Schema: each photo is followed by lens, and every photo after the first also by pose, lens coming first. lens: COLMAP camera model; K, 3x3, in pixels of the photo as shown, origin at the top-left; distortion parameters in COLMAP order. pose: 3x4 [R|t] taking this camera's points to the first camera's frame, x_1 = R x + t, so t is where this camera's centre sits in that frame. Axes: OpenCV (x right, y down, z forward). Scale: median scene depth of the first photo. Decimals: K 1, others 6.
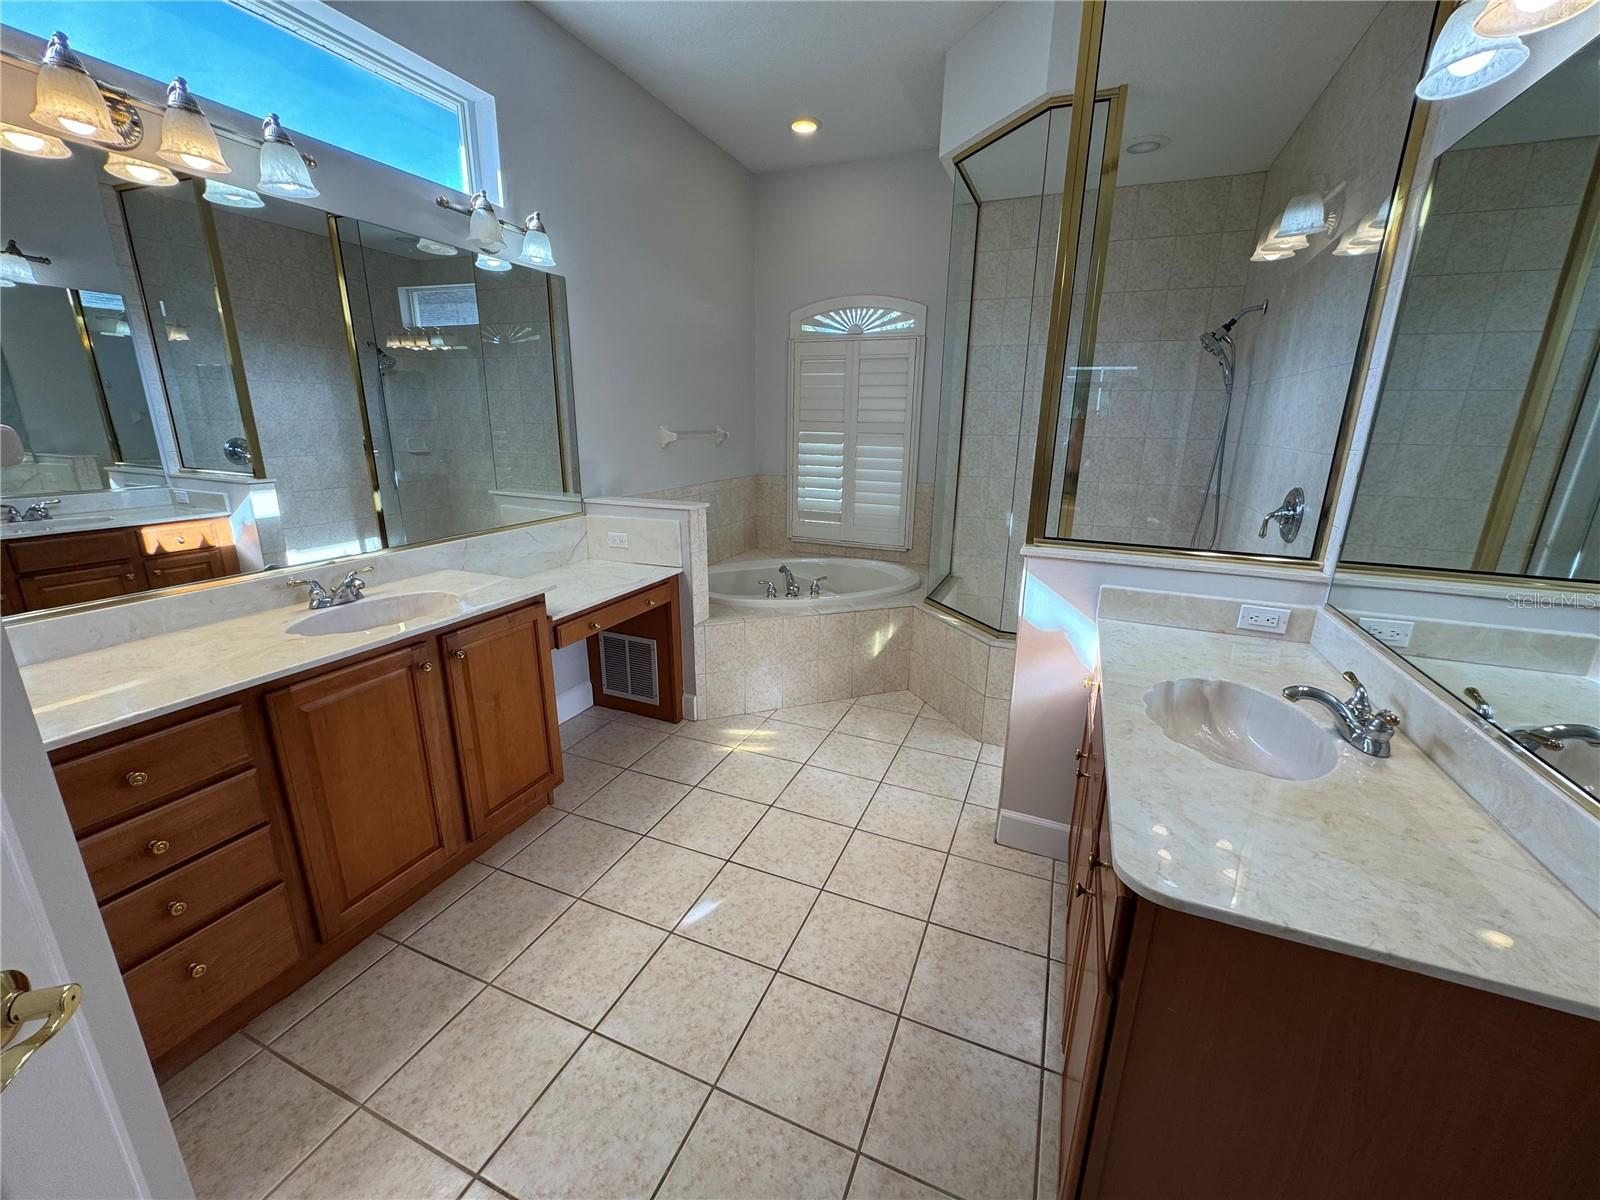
lens RADIAL K [[643.3, 0, 798.4], [0, 643.3, 601.4], [0, 0, 1]] dist [-0.004098, 0.000175]
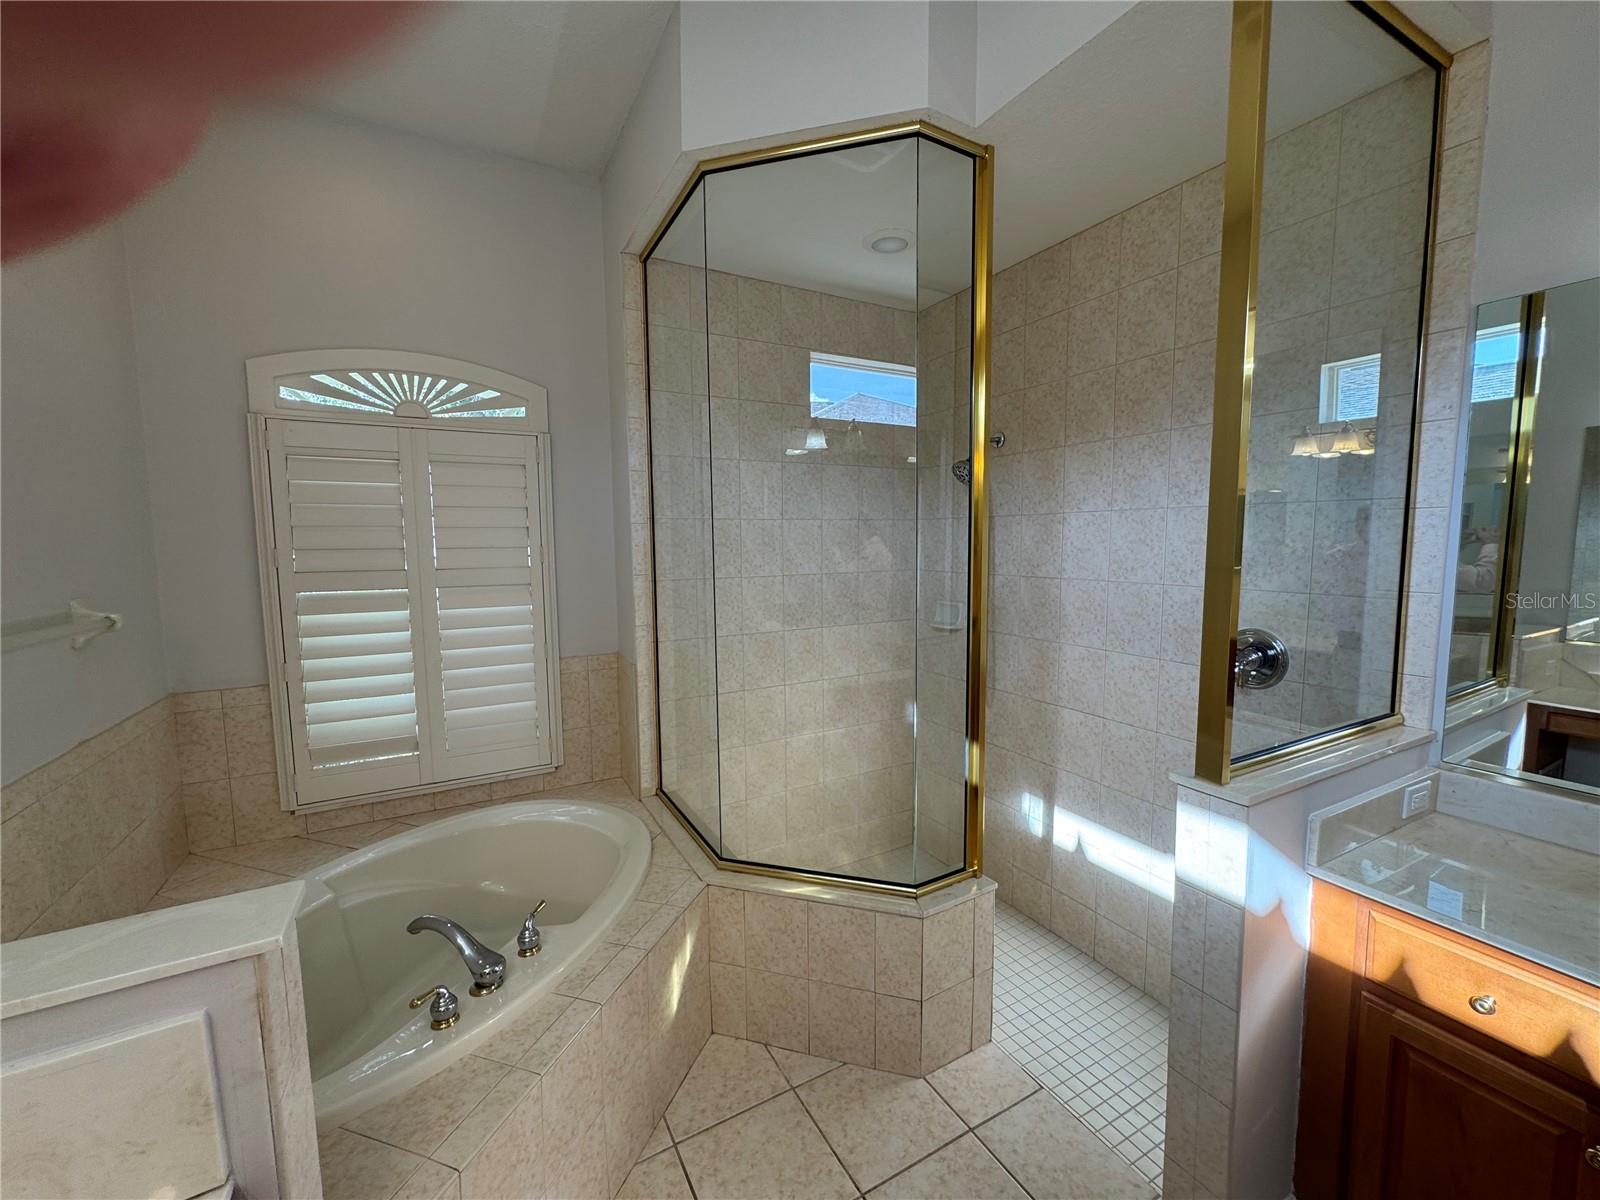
lens RADIAL K [[643.3, 0, 806.1], [0, 643.3, 596.4], [0, 0, 1]] dist [-0.004098, 0.000175]
pose [[0.612990, -0.091544, 0.784769, -0.153481], [0.233509, 0.969885, -0.069258, -0.145319], [-0.754796, 0.225705, 0.615906, 0.429763]]
